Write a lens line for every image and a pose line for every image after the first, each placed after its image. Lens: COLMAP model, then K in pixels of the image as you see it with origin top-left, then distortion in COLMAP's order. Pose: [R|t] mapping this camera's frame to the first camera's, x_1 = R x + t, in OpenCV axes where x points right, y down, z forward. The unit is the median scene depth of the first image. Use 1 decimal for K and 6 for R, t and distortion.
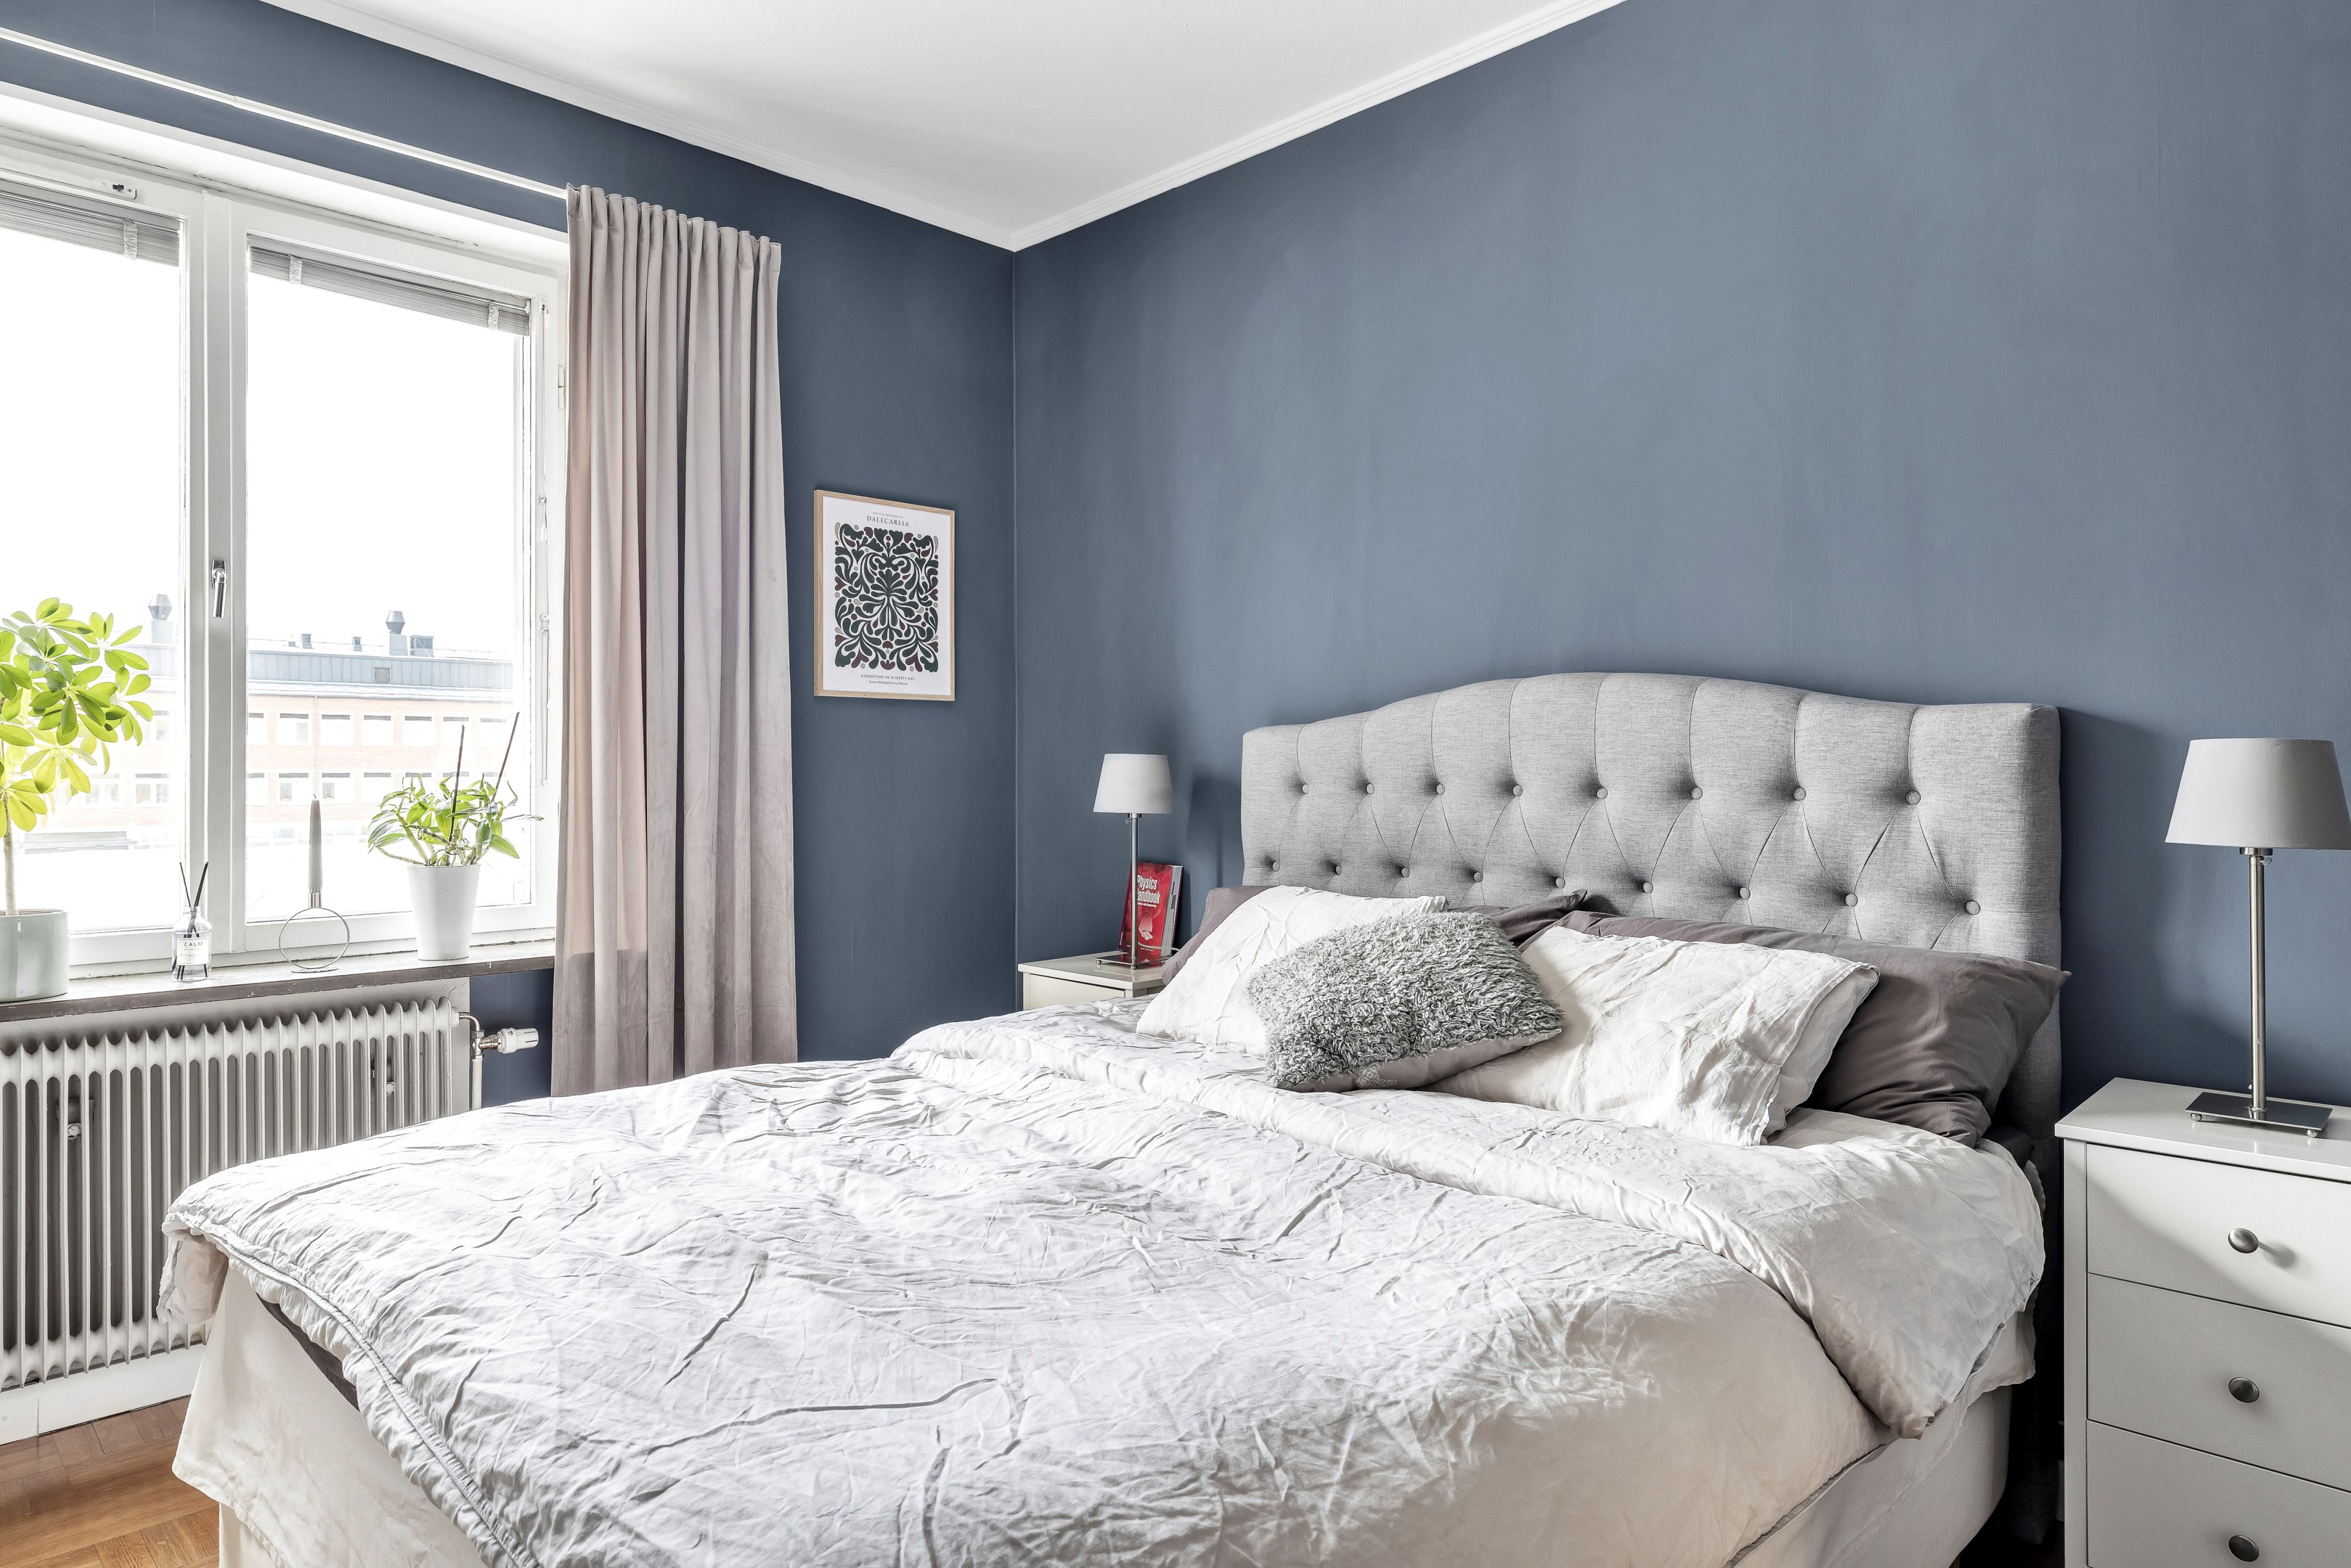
lens RADIAL K [[1393.0, 0, 1170.0], [0, 1393.0, 765.8], [0, 0, 1]] dist [-0.003257, 0.000418]
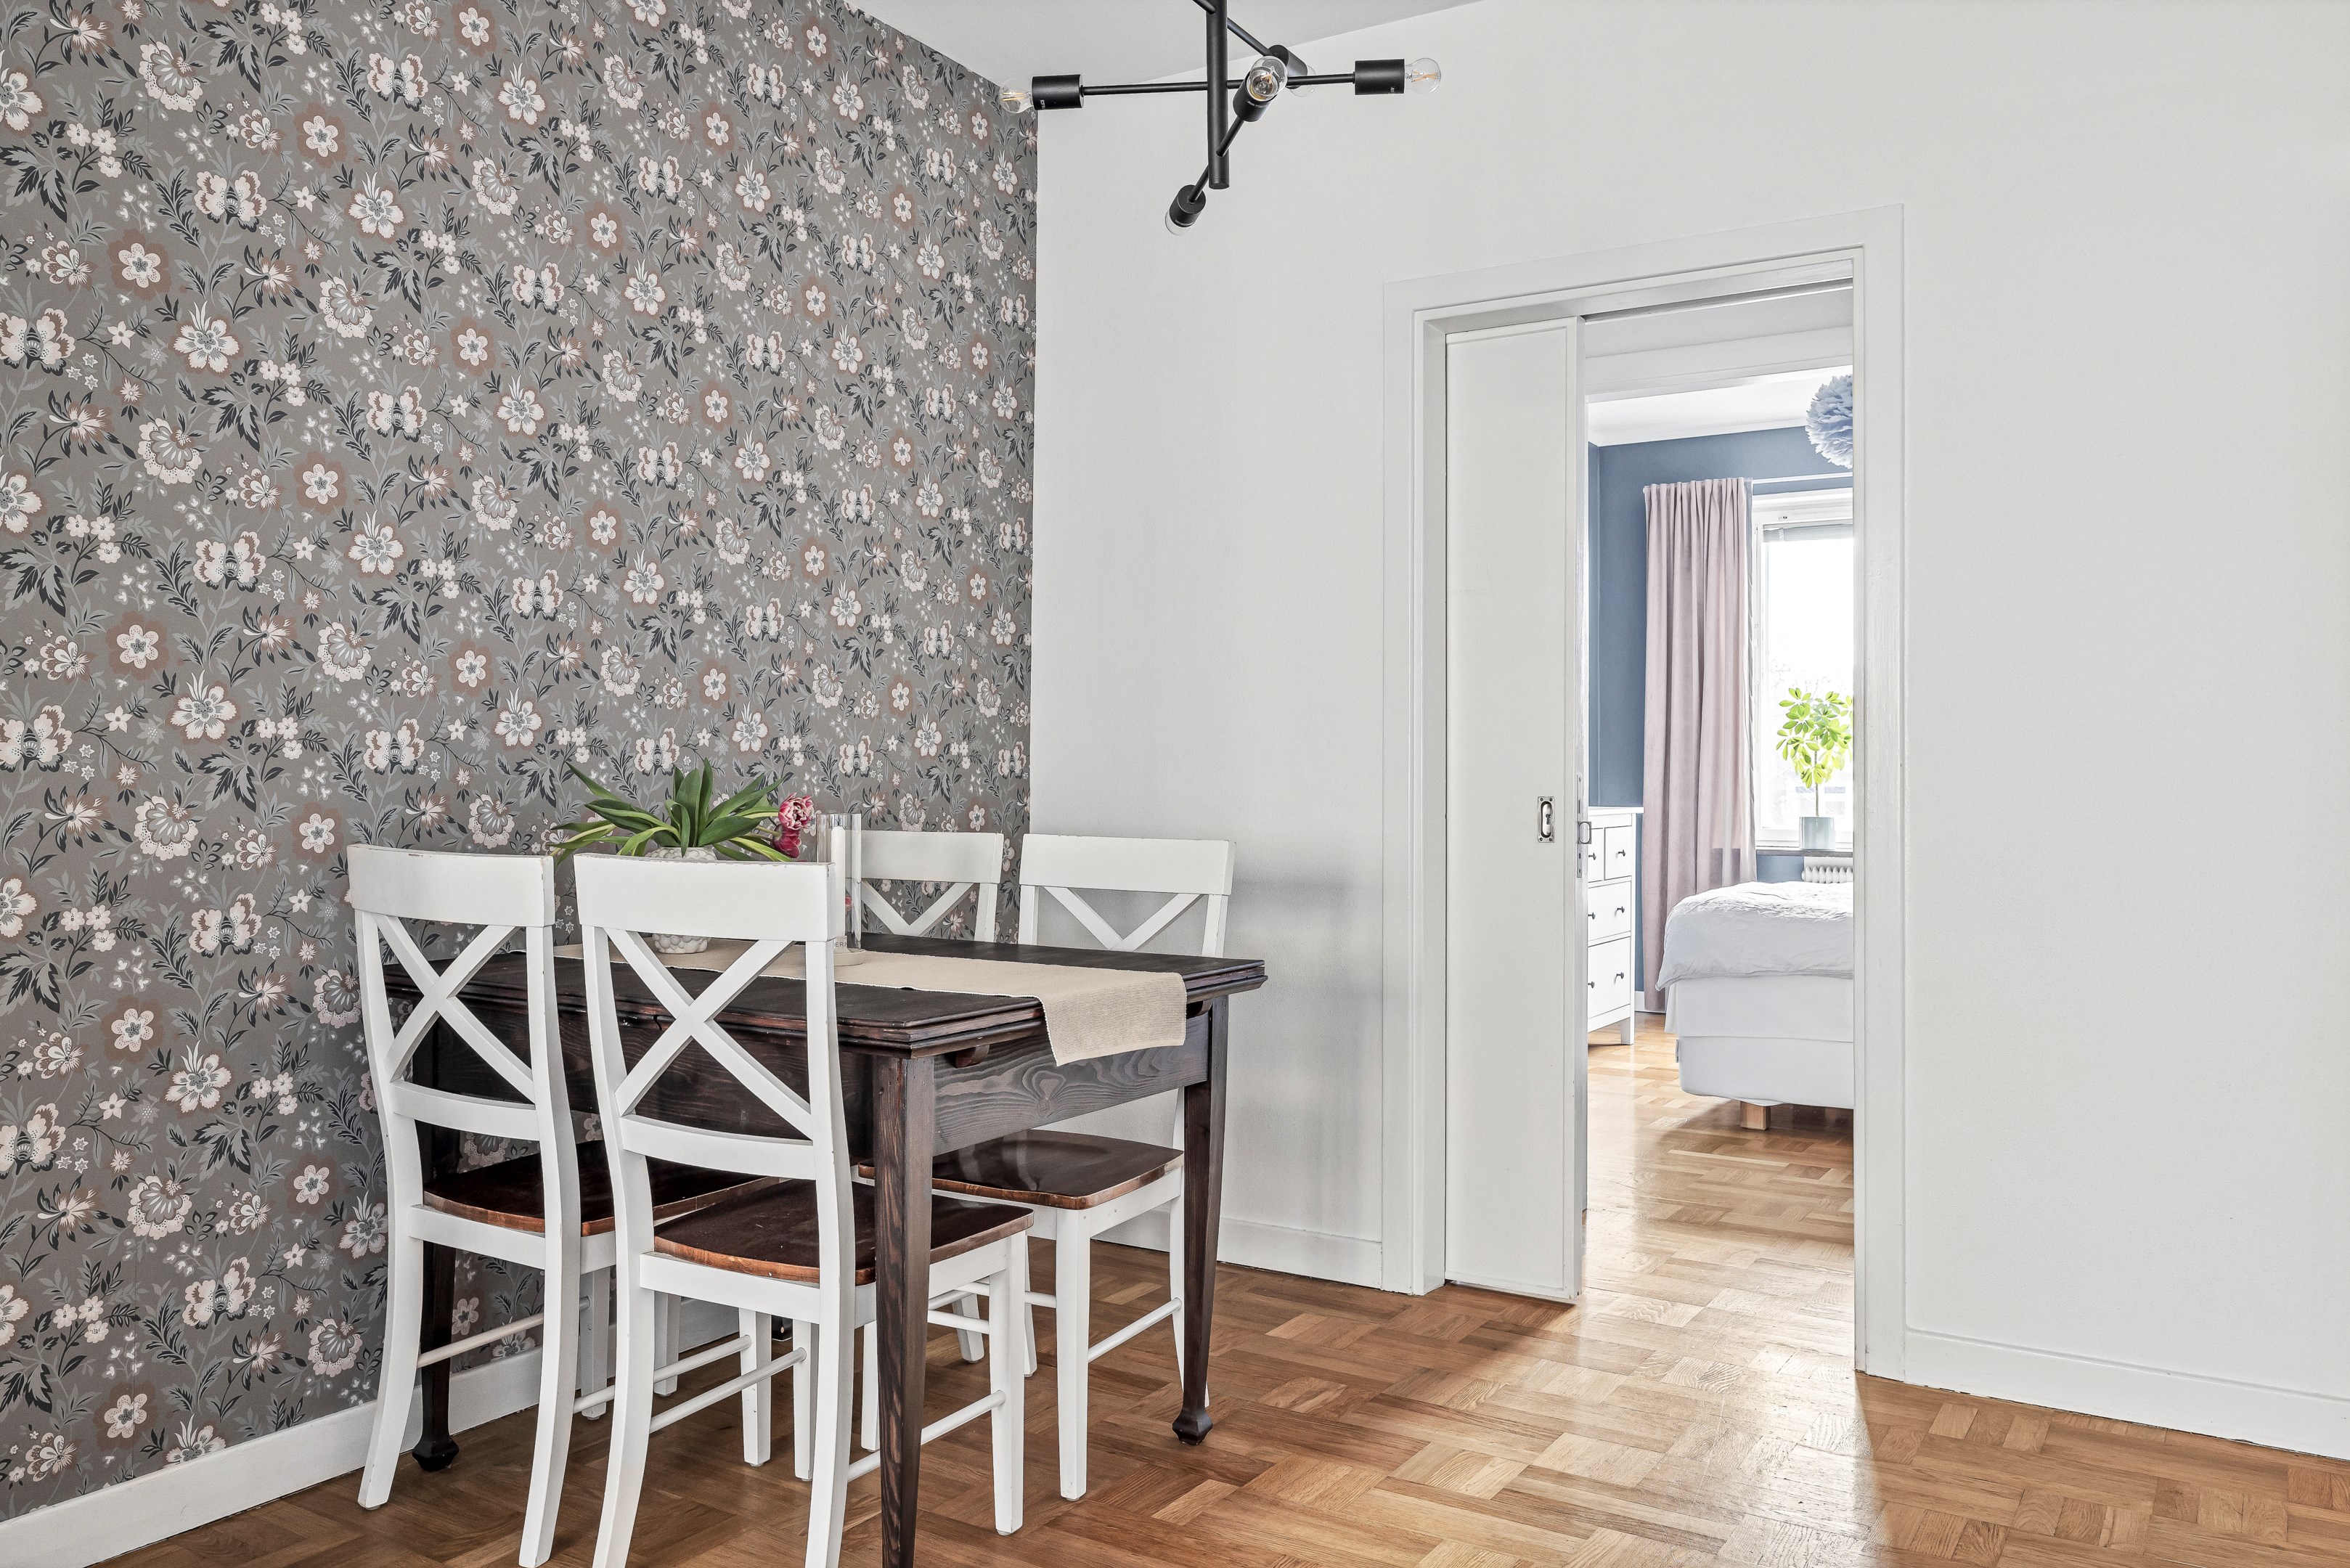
lens RADIAL K [[1739.0, 0, 1175.4], [0, 1739.0, 775.9], [0, 0, 1]] dist [0.000632, 0.000088]
pose [[0.222992, 0.001068, -0.974820, 1.684738], [-0.000719, 0.999999, 0.000931, 0.024536], [0.974820, 0.000494, 0.222993, -0.716586]]
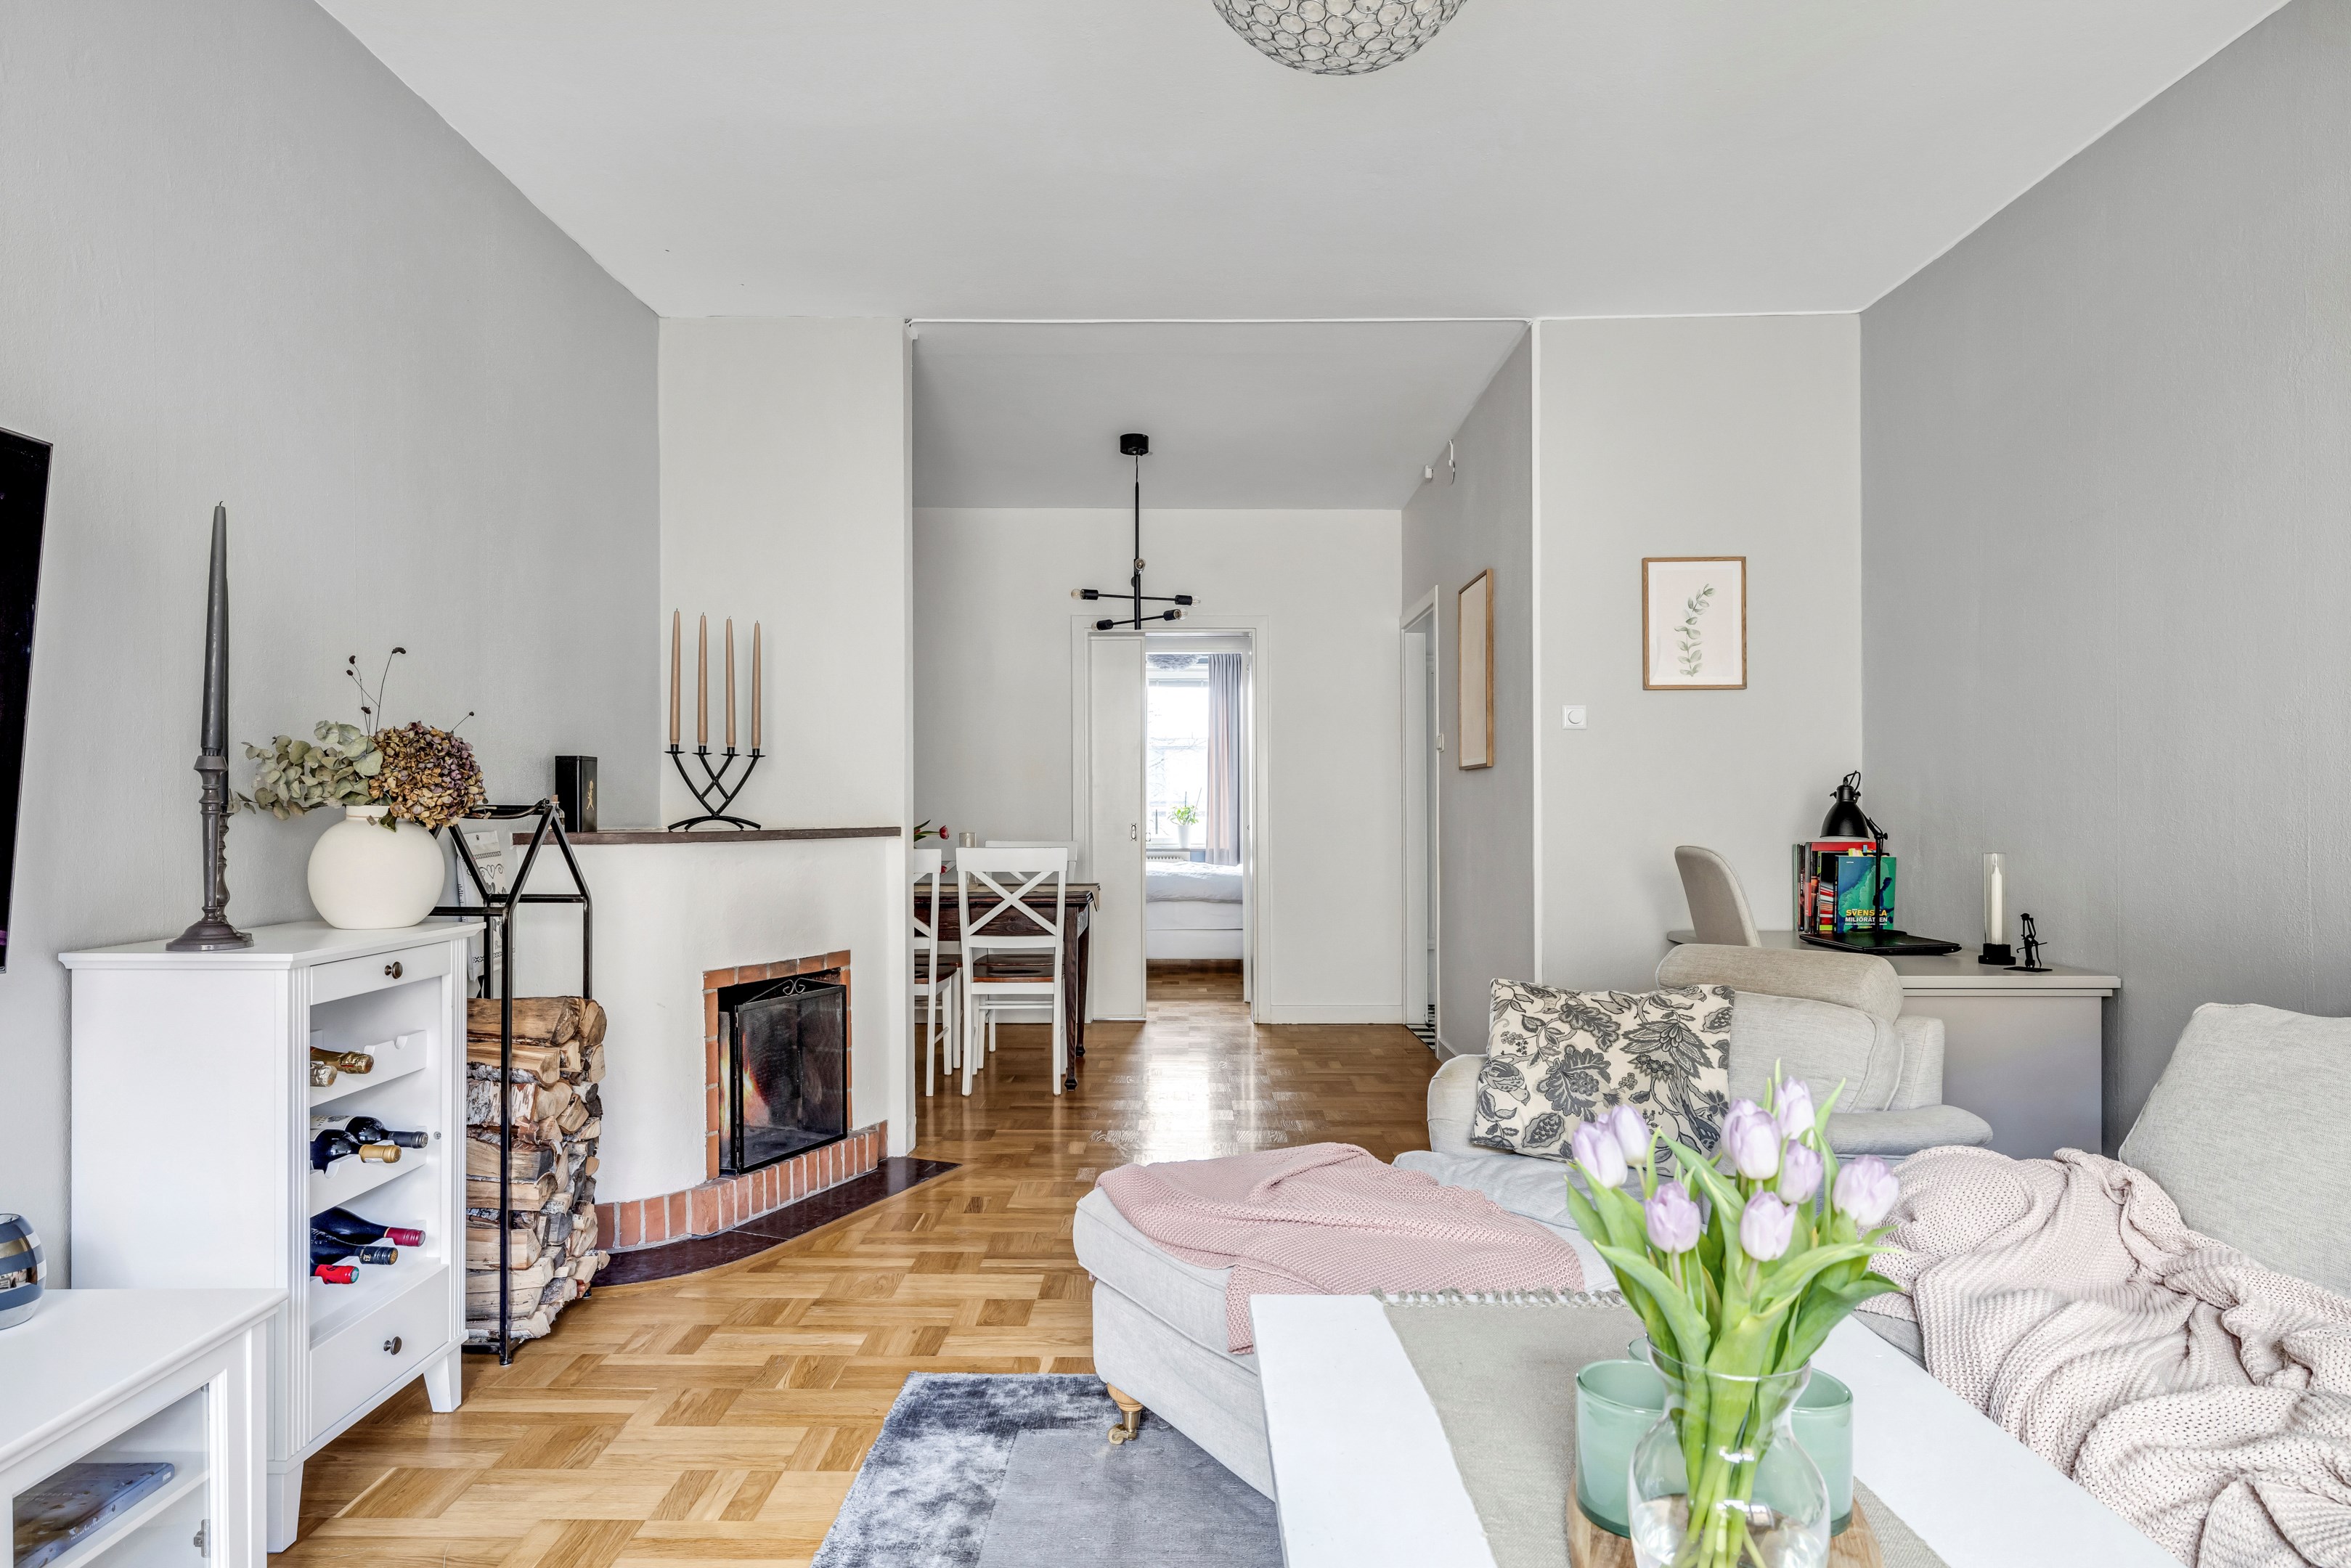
lens RADIAL K [[1393.0, 0, 1170.0], [0, 1393.0, 765.8], [0, 0, 1]] dist [-0.003257, 0.000418]
pose [[0.706986, -0.019981, -0.706945, 2.384063], [0.003357, 0.999684, -0.024898, -0.002301], [0.707219, 0.015230, 0.706830, -1.957279]]
